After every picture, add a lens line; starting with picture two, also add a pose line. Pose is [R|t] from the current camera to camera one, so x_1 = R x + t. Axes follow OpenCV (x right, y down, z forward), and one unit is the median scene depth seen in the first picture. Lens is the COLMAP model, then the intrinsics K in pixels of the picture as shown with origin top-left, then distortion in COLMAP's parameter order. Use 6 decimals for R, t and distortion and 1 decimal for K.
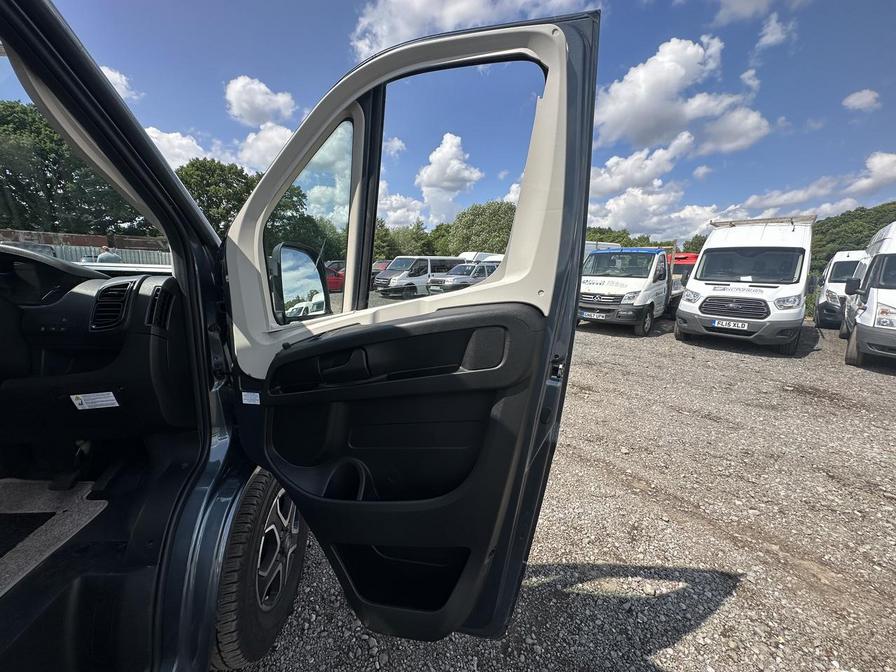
lens RADIAL K [[358.8, 0, 447.6], [0, 358.8, 338.7], [0, 0, 1]] dist [-0.001515, -0.000262]
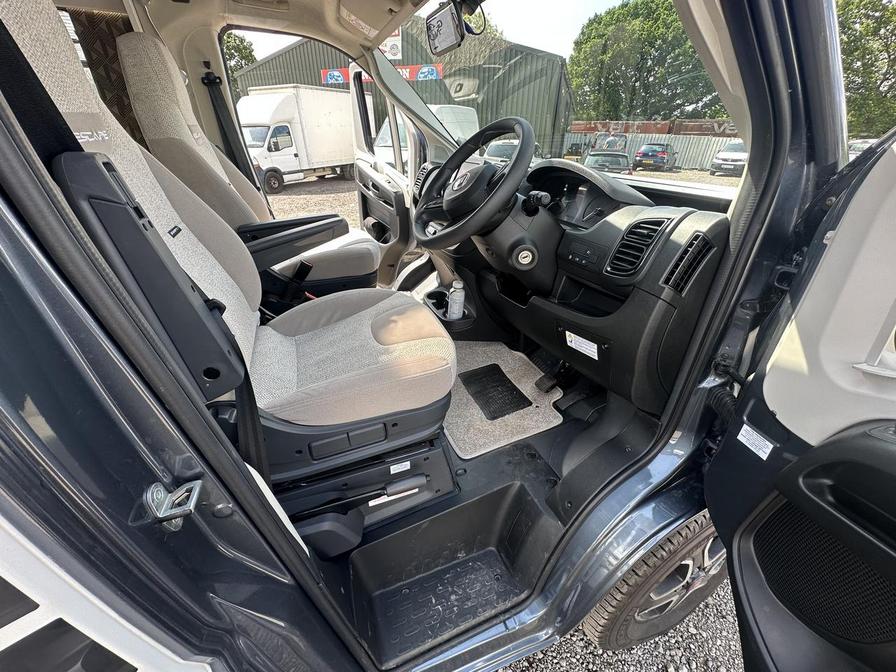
lens RADIAL K [[358.8, 0, 447.6], [0, 358.8, 338.7], [0, 0, 1]] dist [-0.001515, -0.000262]
pose [[0.333597, 0.433751, -0.837002, -0.301831], [-0.183495, 0.900758, 0.393656, -0.138703], [0.924685, 0.022264, 0.380081, 0.297817]]
